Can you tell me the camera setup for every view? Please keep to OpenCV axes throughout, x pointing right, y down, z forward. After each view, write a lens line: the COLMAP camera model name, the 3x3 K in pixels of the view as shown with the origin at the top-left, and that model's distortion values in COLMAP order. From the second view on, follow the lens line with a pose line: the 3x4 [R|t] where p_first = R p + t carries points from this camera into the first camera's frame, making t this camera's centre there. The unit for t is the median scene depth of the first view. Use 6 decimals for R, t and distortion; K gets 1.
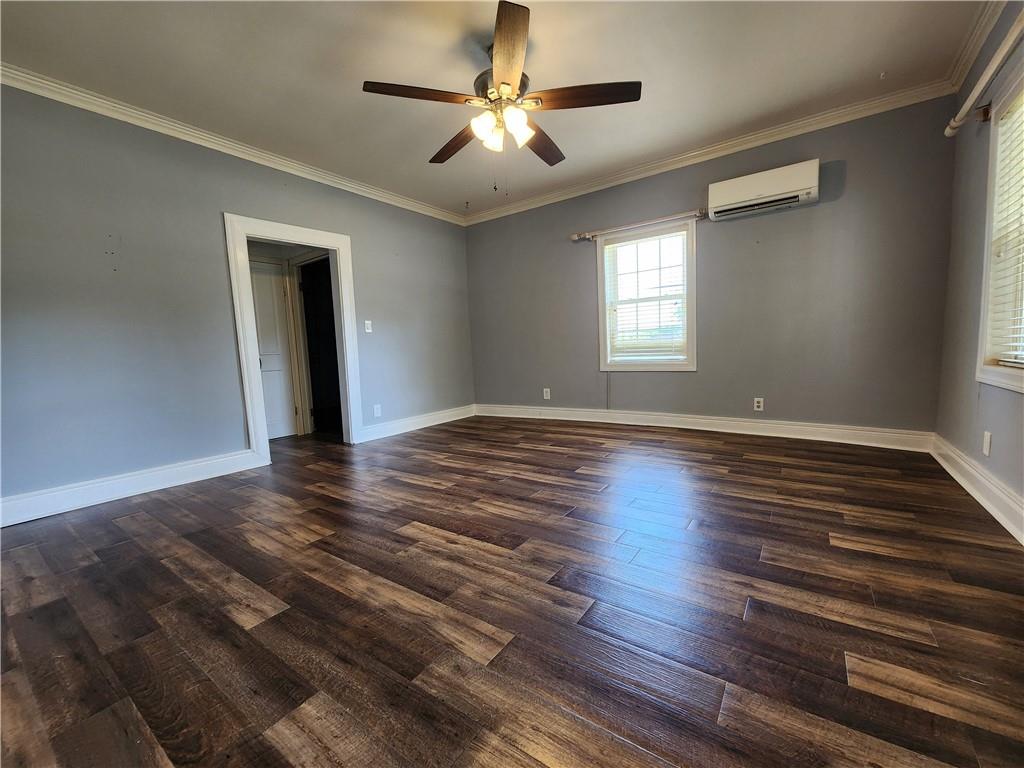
lens RADIAL K [[419.3, 0, 518.2], [0, 419.3, 385.6], [0, 0, 1]] dist [0.007531, -0.000024]
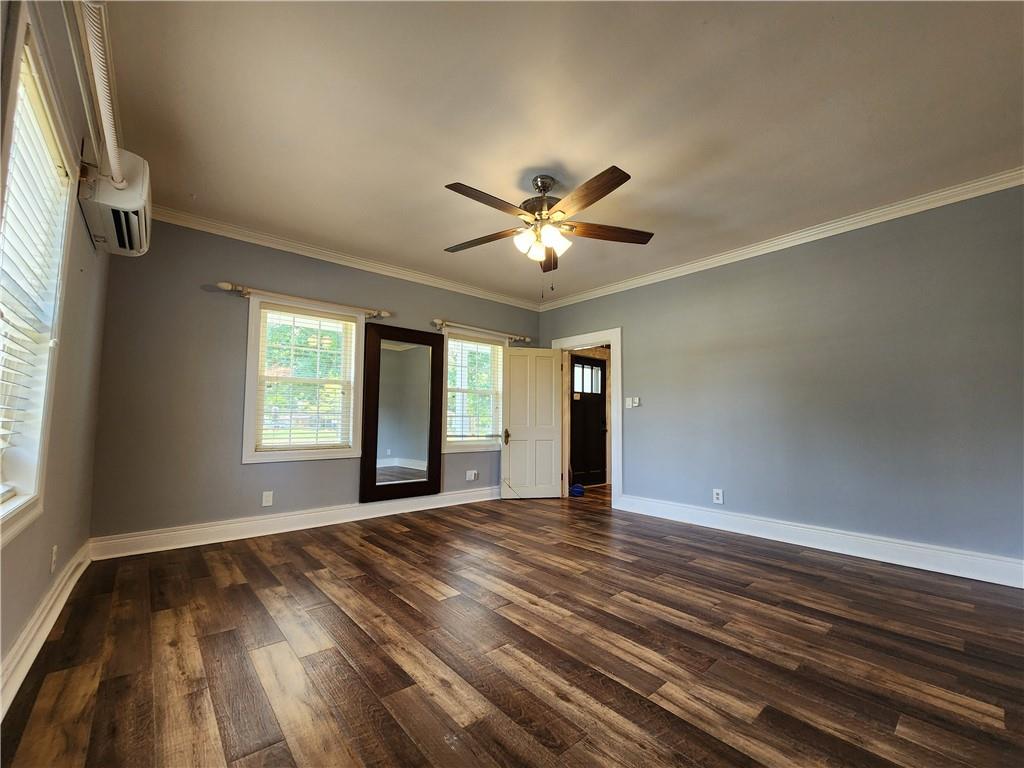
lens RADIAL K [[419.3, 0, 510.6], [0, 419.3, 388.7], [0, 0, 1]] dist [0.007531, -0.000024]
pose [[-0.968461, 0.052682, 0.243532, -0.203442], [0.053854, 0.998547, -0.001850, -0.212207], [-0.243276, 0.011323, -0.969891, 2.094424]]
